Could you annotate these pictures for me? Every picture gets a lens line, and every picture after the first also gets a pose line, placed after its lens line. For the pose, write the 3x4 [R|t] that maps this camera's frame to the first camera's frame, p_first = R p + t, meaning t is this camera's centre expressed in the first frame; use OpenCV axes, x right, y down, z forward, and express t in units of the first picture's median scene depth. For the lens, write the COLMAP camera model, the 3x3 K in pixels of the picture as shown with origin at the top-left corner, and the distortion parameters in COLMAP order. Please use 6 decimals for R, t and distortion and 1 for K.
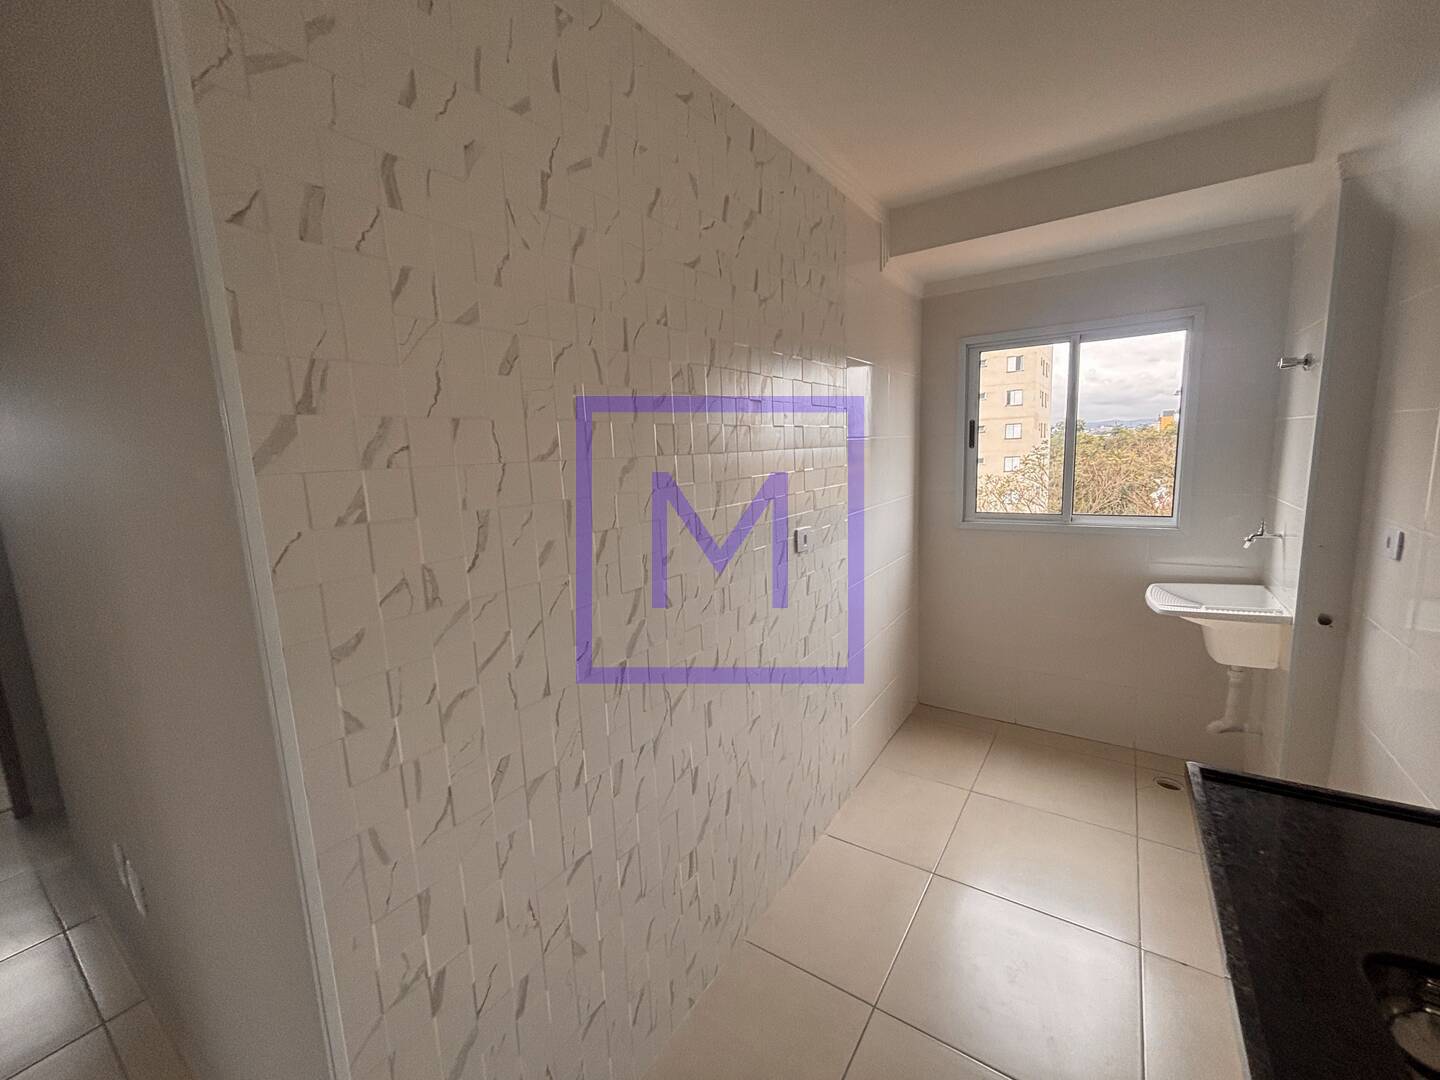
lens RADIAL K [[586.8, 0, 714.4], [0, 586.8, 536.0], [0, 0, 1]] dist [-0.000760, -0.000625]
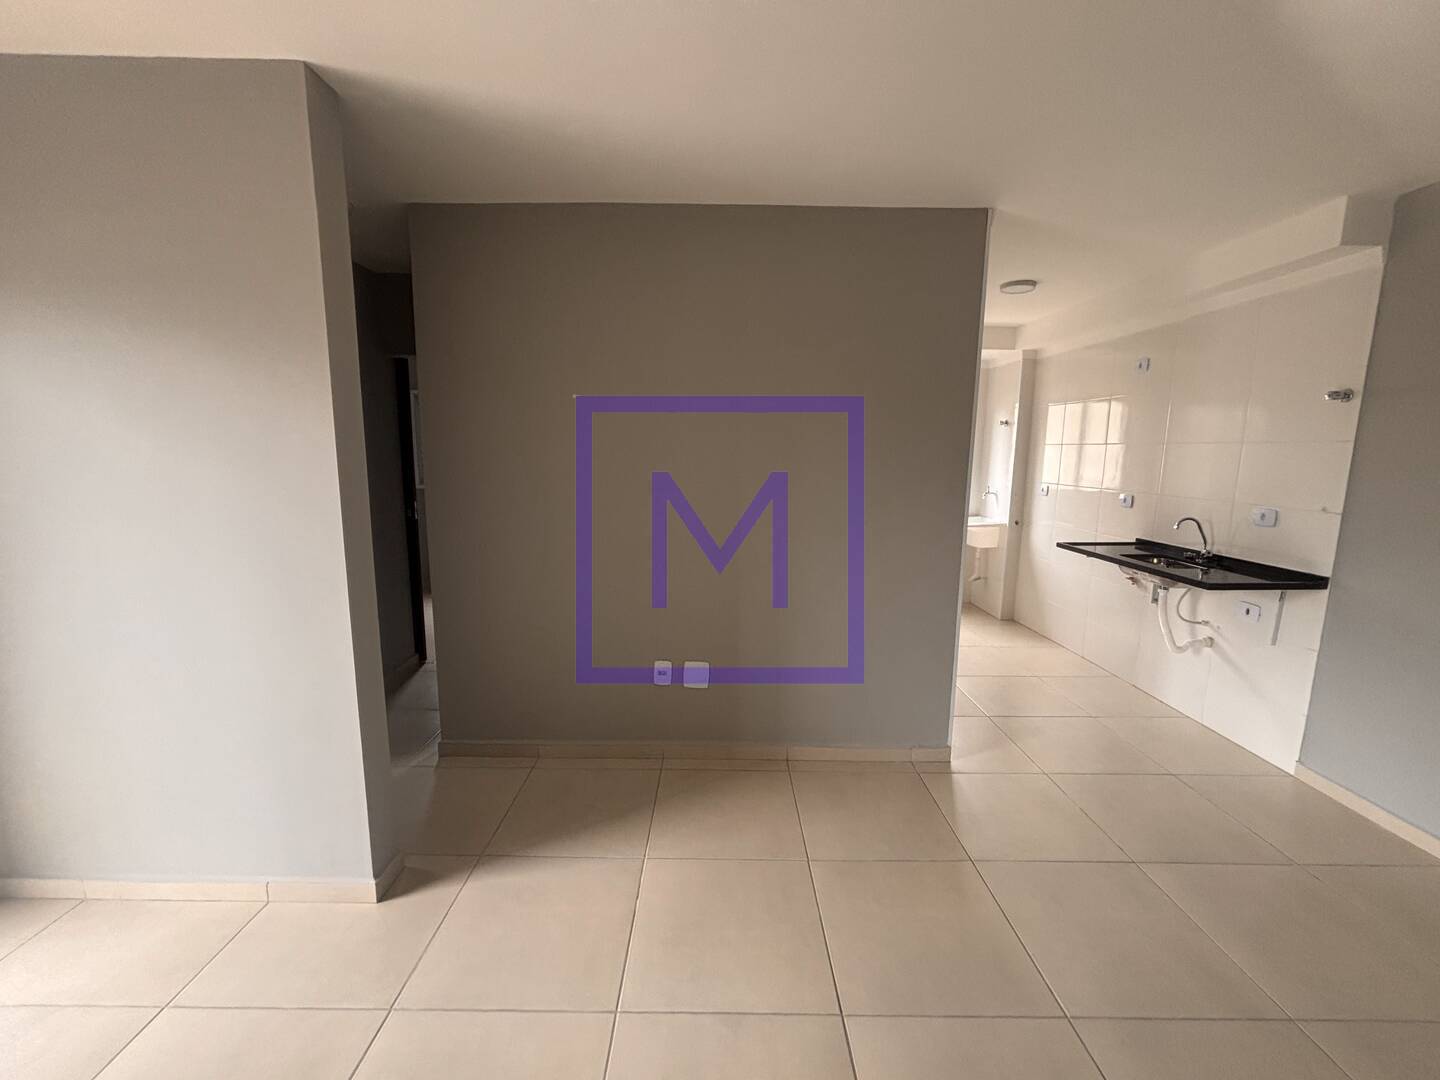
lens RADIAL K [[586.8, 0, 717.9], [0, 586.8, 532.4], [0, 0, 1]] dist [-0.000760, -0.000625]
pose [[0.817675, -0.022557, 0.575238, -1.291707], [0.032019, 0.999467, -0.006320, 0.132058], [-0.574789, 0.023587, 0.817961, -0.314993]]
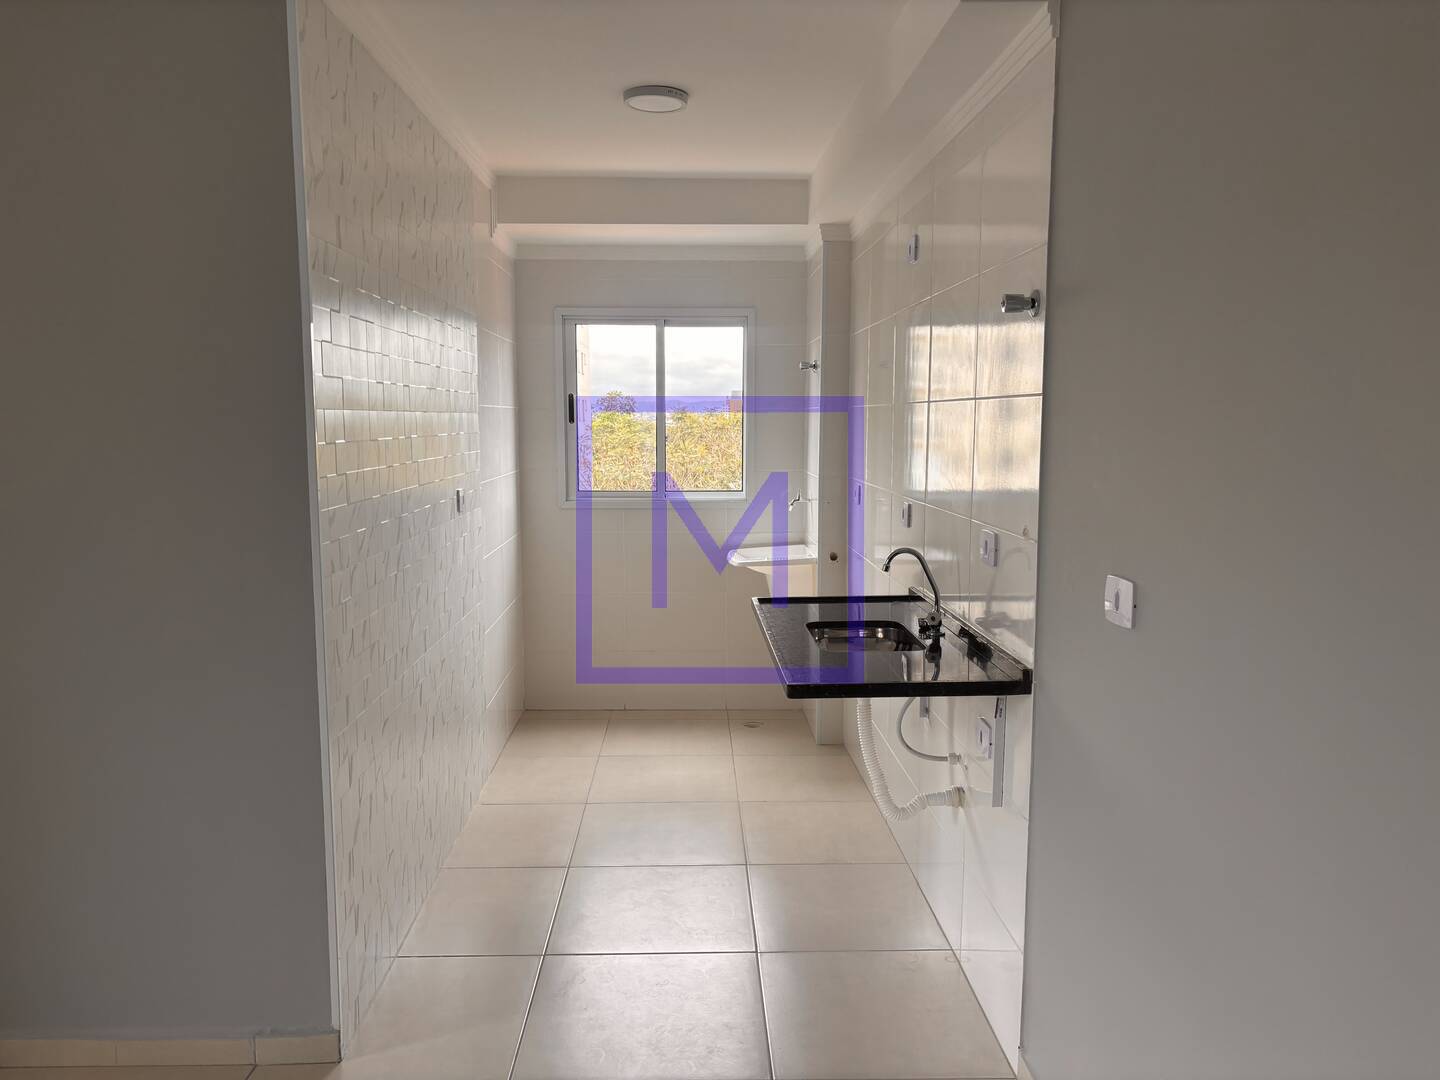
lens RADIAL K [[1091.5, 0, 720.2], [0, 1091.5, 546.0], [0, 0, 1]] dist [0.003653, -0.000326]
pose [[0.804834, -0.025253, 0.592962, -0.551243], [0.051283, 0.998317, -0.027092, 0.143370], [-0.591280, 0.052213, 0.804775, -0.725872]]
